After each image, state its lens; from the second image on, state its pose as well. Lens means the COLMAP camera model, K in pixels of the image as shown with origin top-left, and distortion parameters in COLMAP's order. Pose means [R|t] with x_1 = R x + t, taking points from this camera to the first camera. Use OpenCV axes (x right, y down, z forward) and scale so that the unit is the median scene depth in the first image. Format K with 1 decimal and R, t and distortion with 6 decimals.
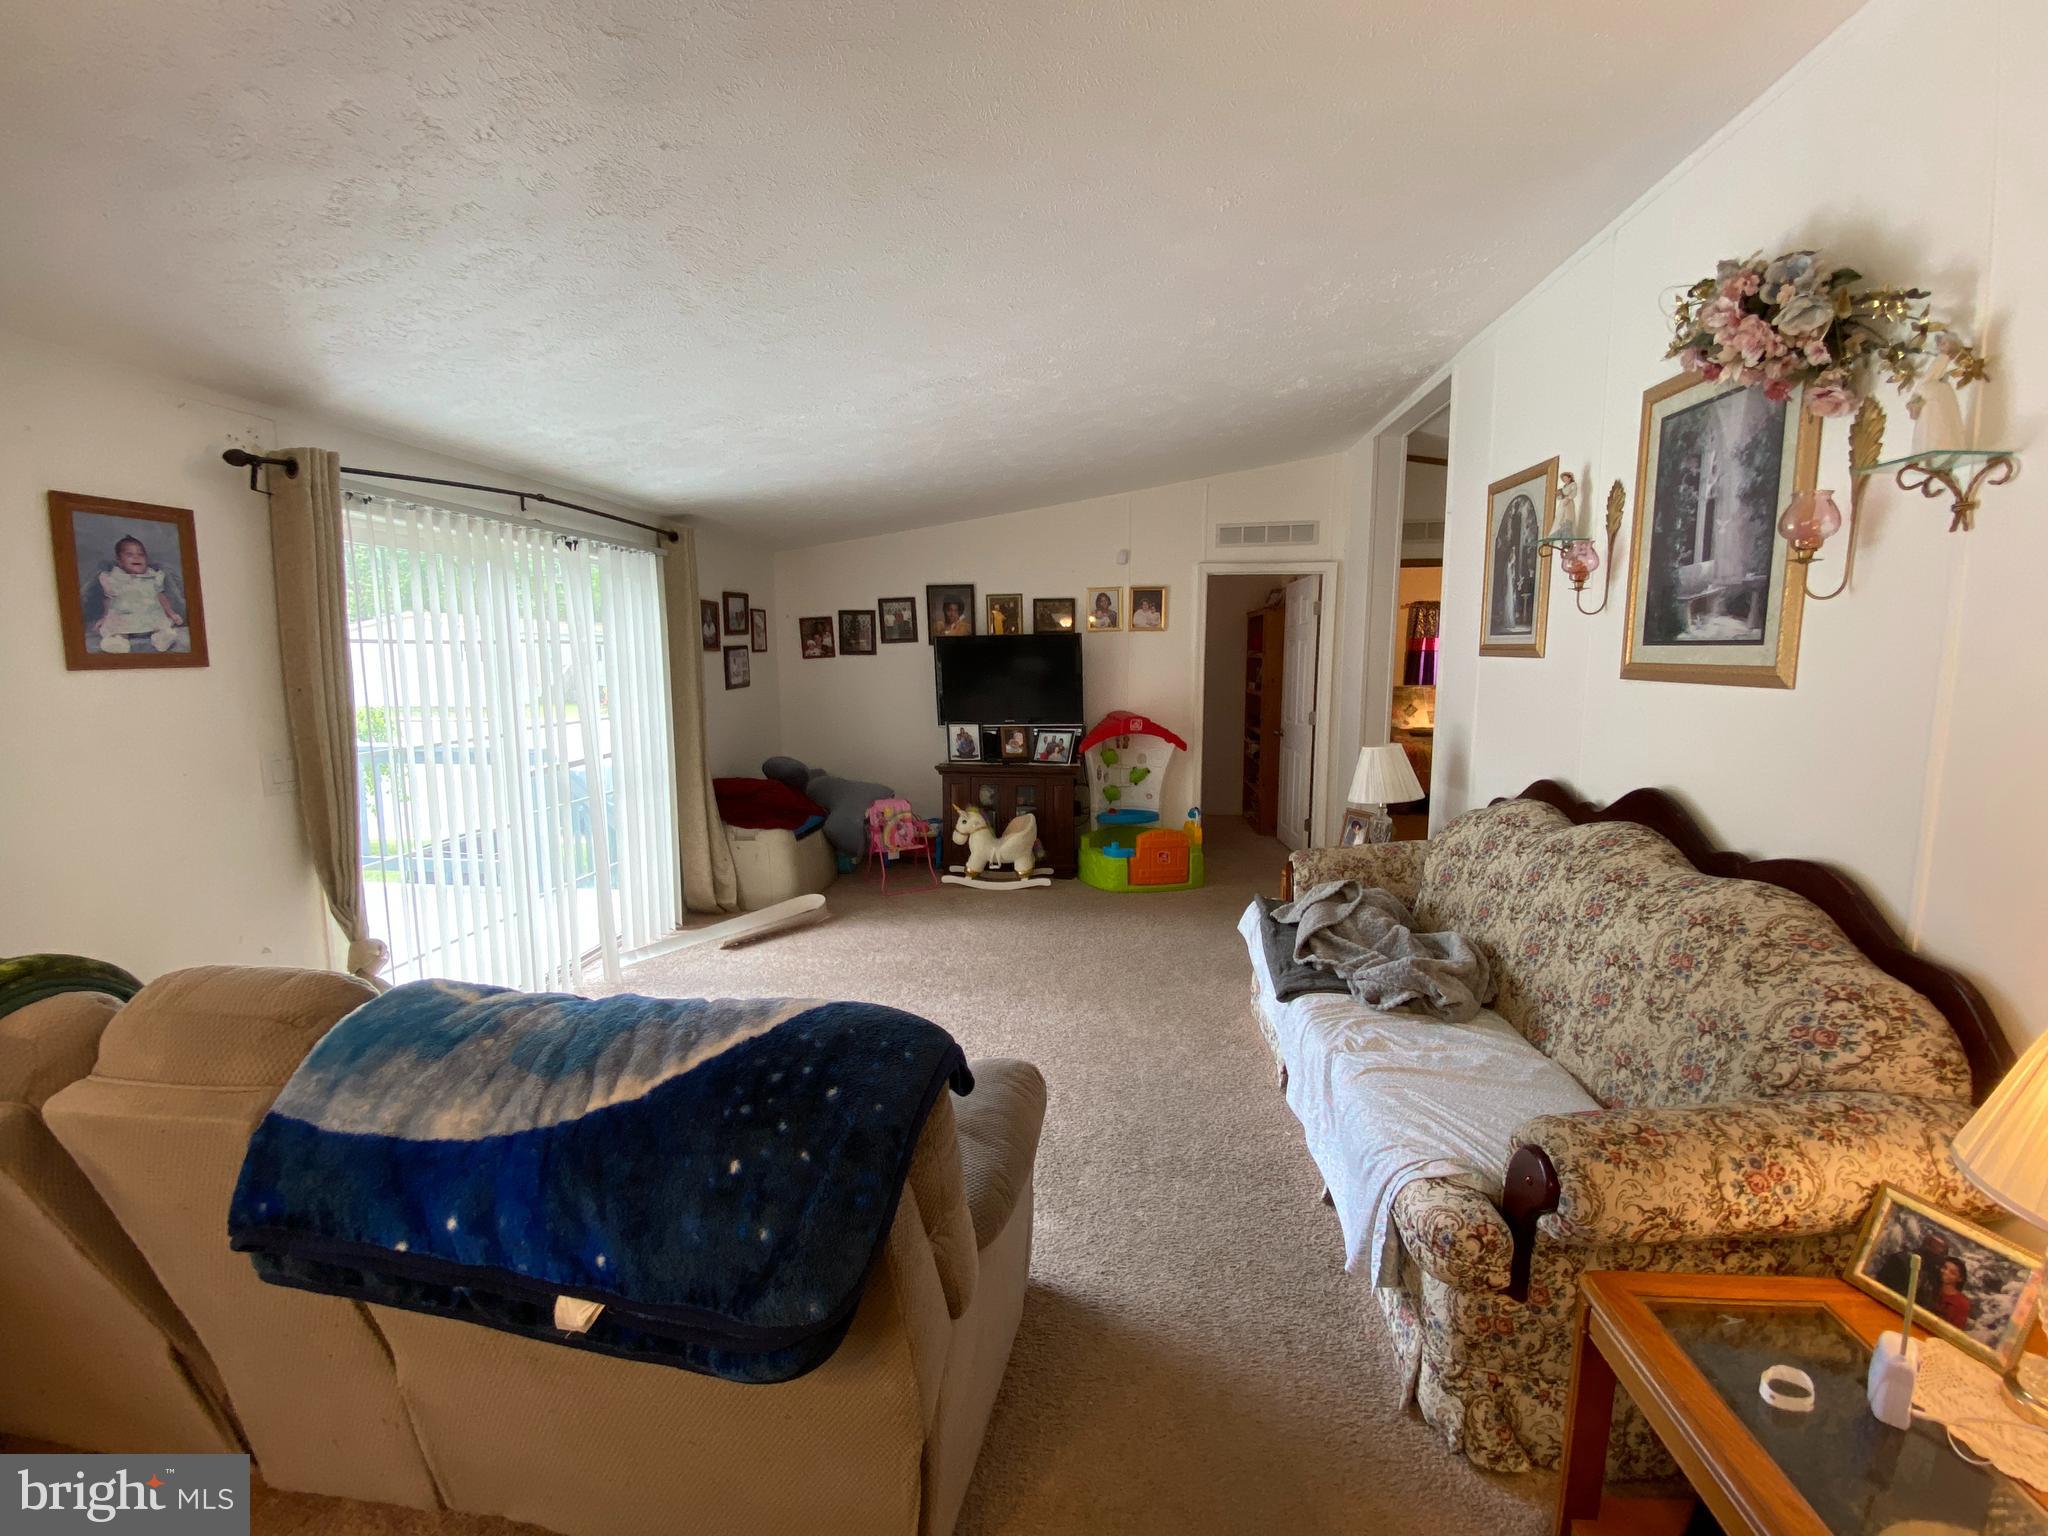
lens RADIAL K [[834.7, 0, 1024.0], [0, 834.7, 768.0], [0, 0, 1]] dist [-0.023377, -0.000263]
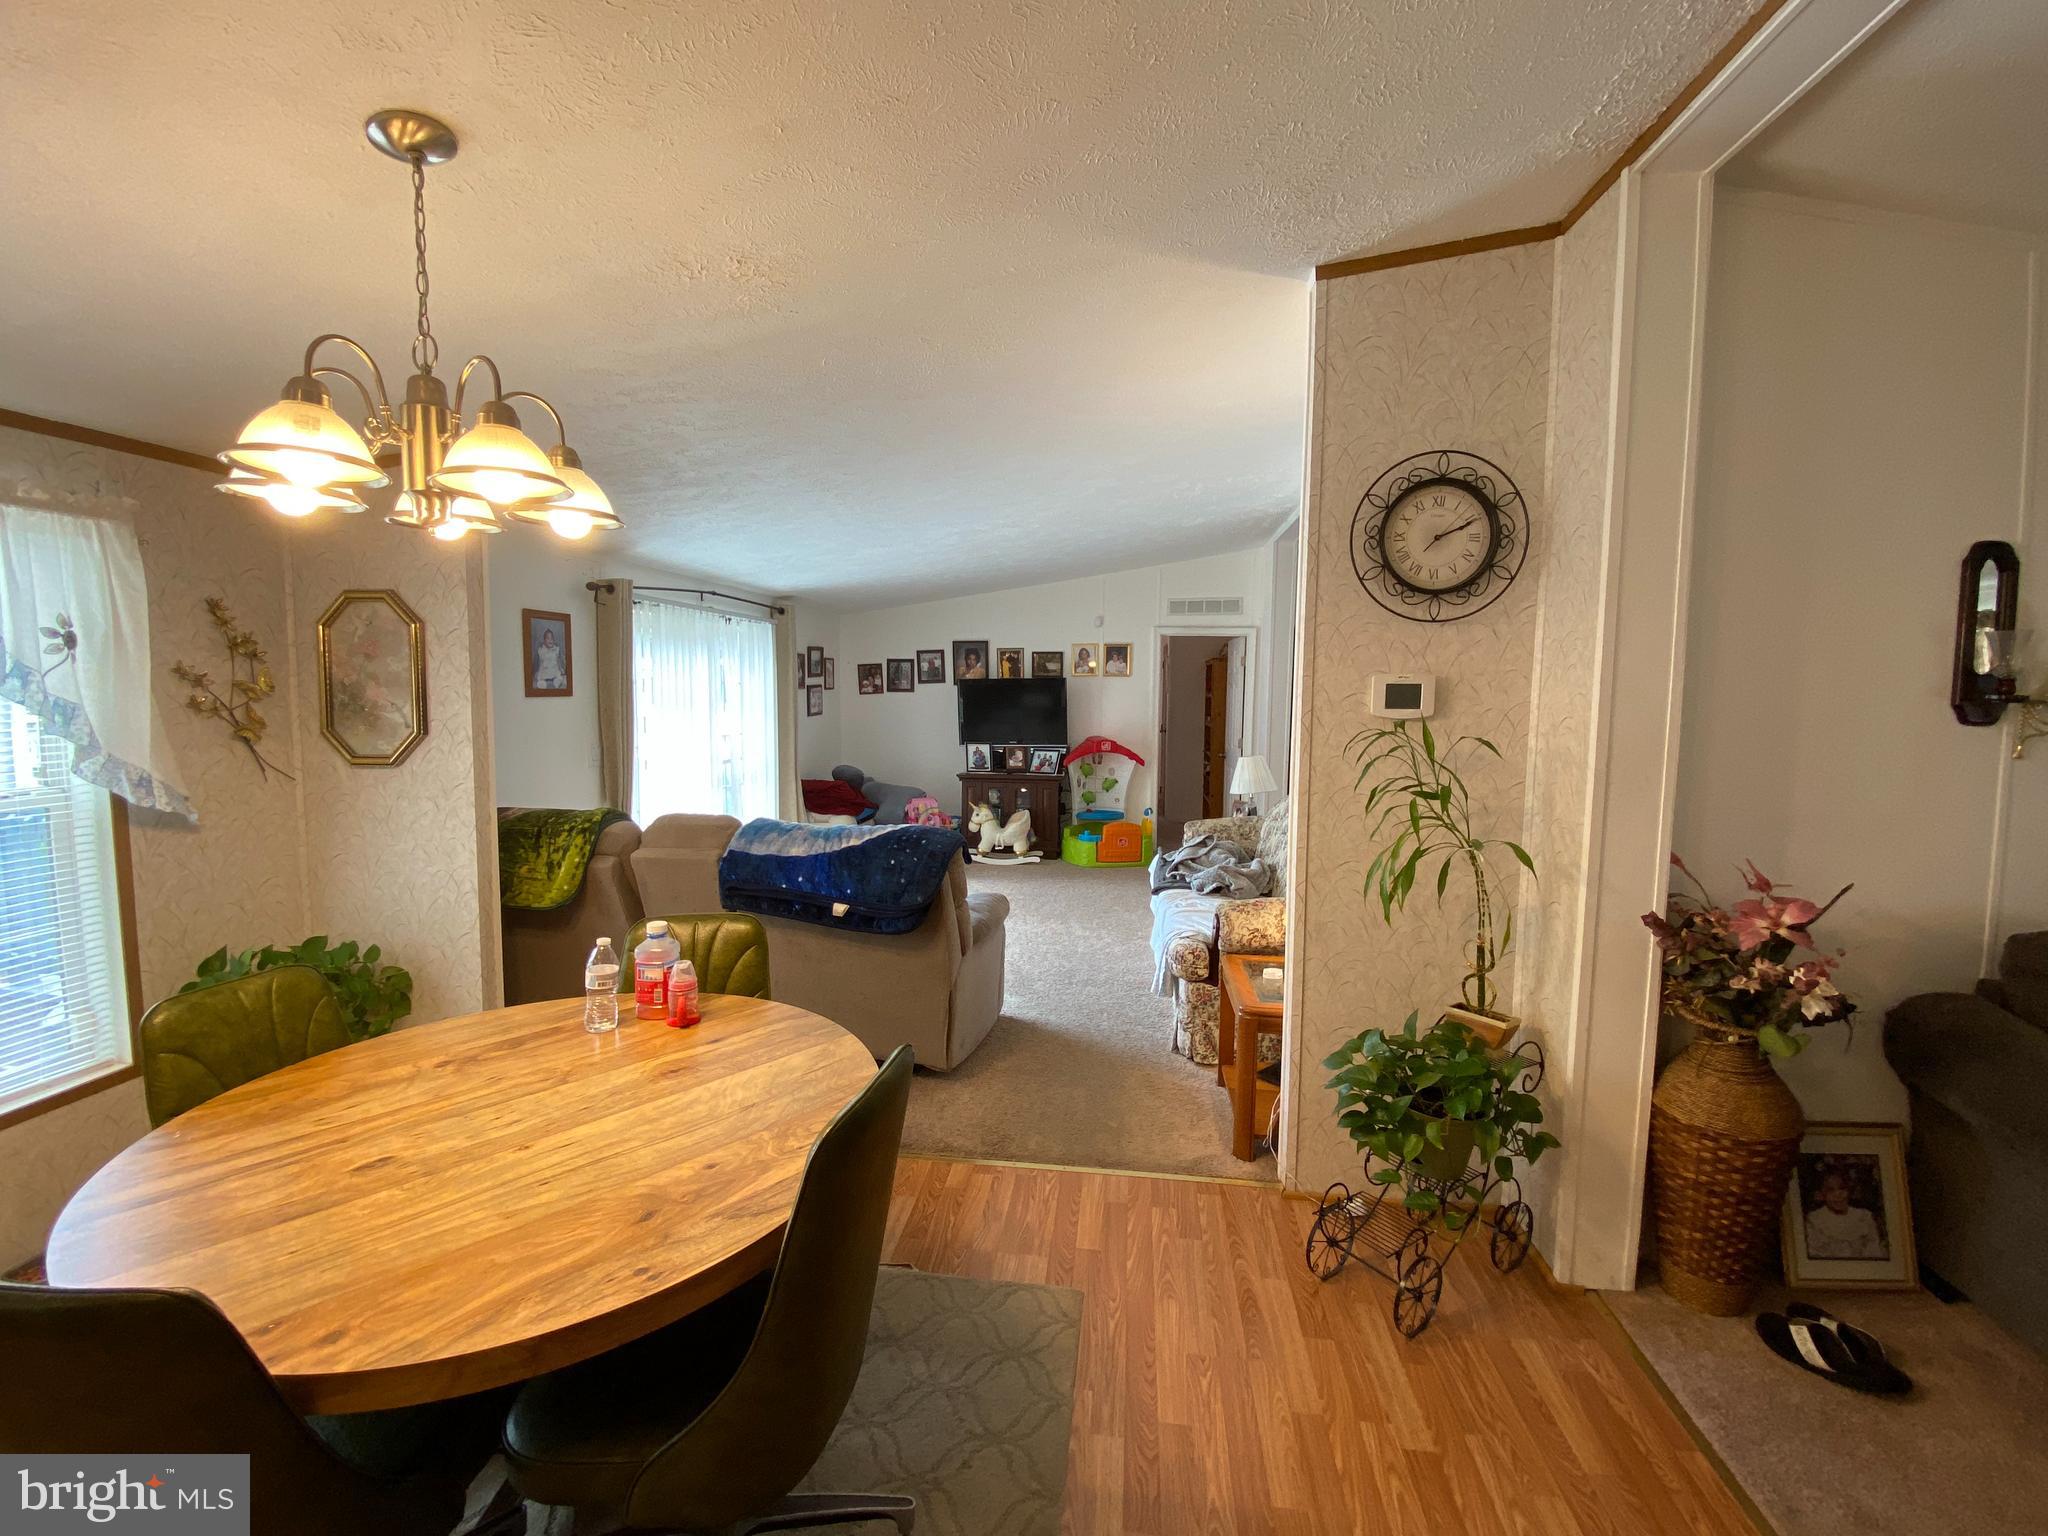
lens RADIAL K [[834.7, 0, 1024.0], [0, 834.7, 768.0], [0, 0, 1]] dist [-0.023377, -0.000263]
pose [[0.999617, 0.013219, -0.024319, 0.035159], [-0.014237, 0.999009, -0.042172, 0.042467], [0.023738, 0.042503, 0.998814, -0.350116]]
